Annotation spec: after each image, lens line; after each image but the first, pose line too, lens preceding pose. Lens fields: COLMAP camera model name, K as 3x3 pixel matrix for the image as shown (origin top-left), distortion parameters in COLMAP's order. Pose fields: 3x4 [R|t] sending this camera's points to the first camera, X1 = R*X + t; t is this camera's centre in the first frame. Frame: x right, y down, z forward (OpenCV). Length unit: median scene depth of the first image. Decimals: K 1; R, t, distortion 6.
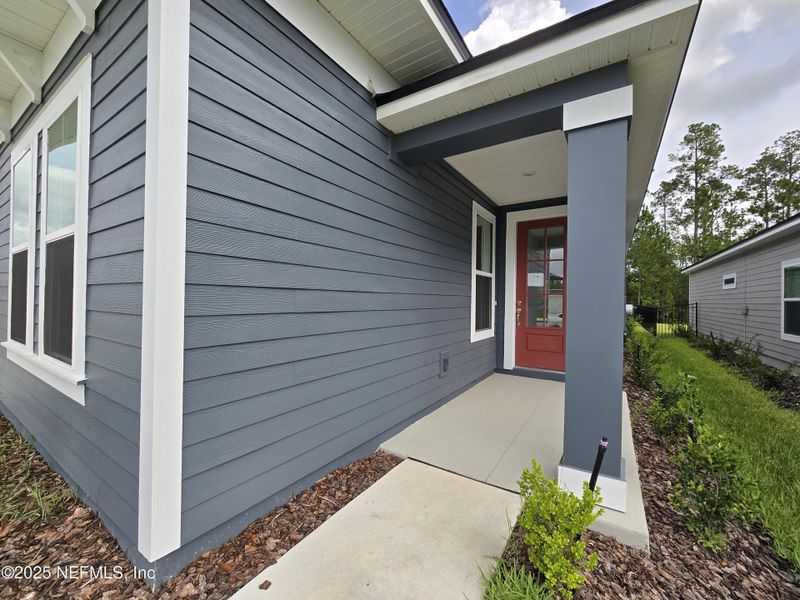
lens RADIAL K [[328.4, 0, 397.4], [0, 328.4, 295.1], [0, 0, 1]] dist [-0.002467, 0.001451]
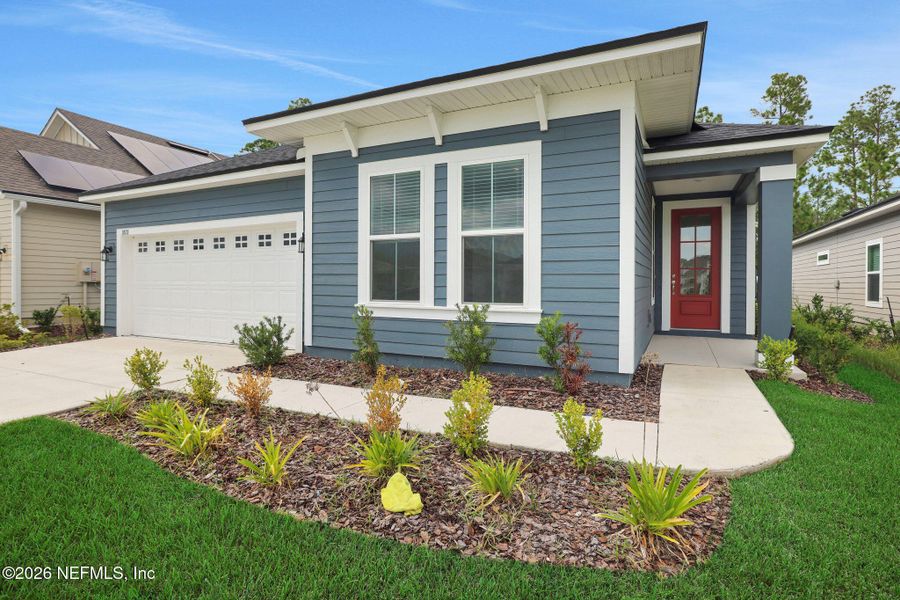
lens RADIAL K [[473.3, 0, 435.0], [0, 473.3, 284.5], [0, 0, 1]] dist [-0.003340, 0.002956]
pose [[0.992977, -0.013117, 0.117575, -0.135102], [0.012463, 0.999903, 0.006292, 0.006144], [-0.117646, -0.004782, 0.993044, -0.120840]]
